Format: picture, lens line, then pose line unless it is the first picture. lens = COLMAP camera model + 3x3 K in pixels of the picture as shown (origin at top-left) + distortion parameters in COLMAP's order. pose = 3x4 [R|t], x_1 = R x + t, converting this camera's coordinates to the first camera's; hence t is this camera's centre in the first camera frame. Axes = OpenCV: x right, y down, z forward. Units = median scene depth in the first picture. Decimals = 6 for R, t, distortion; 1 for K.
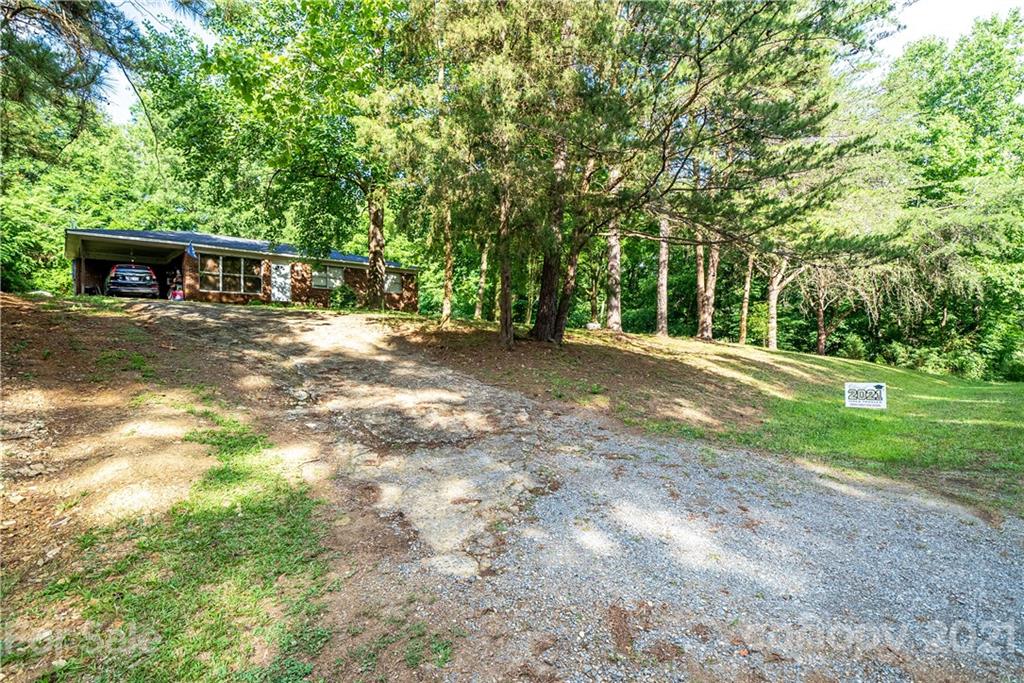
lens RADIAL K [[544.2, 0, 542.7], [0, 544.2, 343.9], [0, 0, 1]] dist [0.003244, 0.000278]
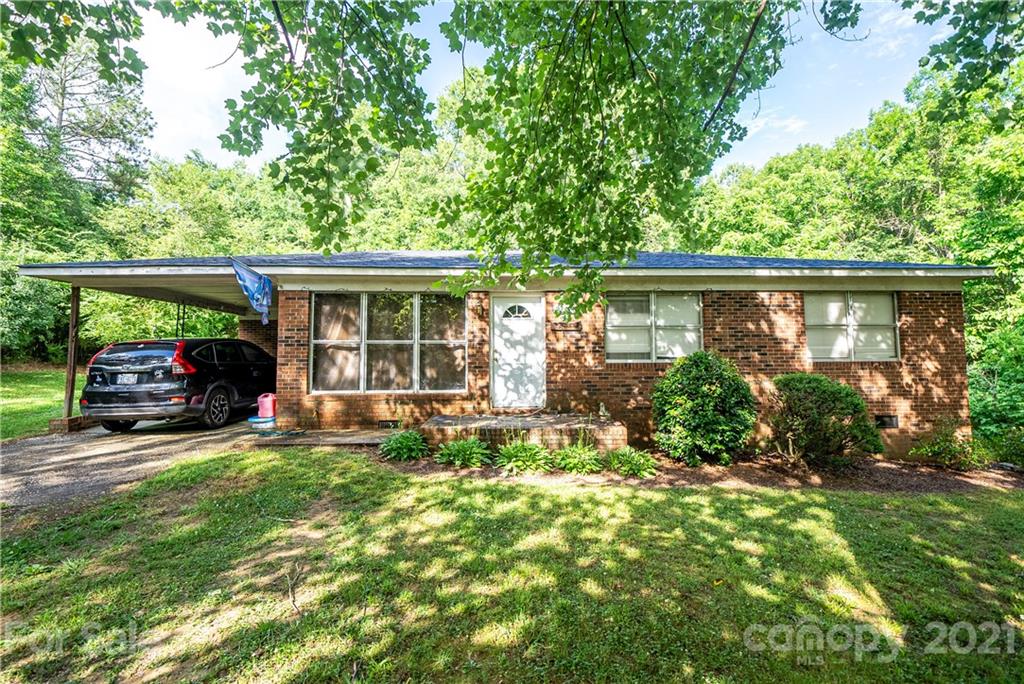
lens RADIAL K [[544.2, 0, 542.7], [0, 544.2, 344.4], [0, 0, 1]] dist [0.003244, 0.000278]
pose [[0.776841, -0.037009, -0.628608, -0.270751], [0.008145, 0.998778, -0.048737, -0.109171], [0.629644, 0.032741, 0.776194, 0.791834]]
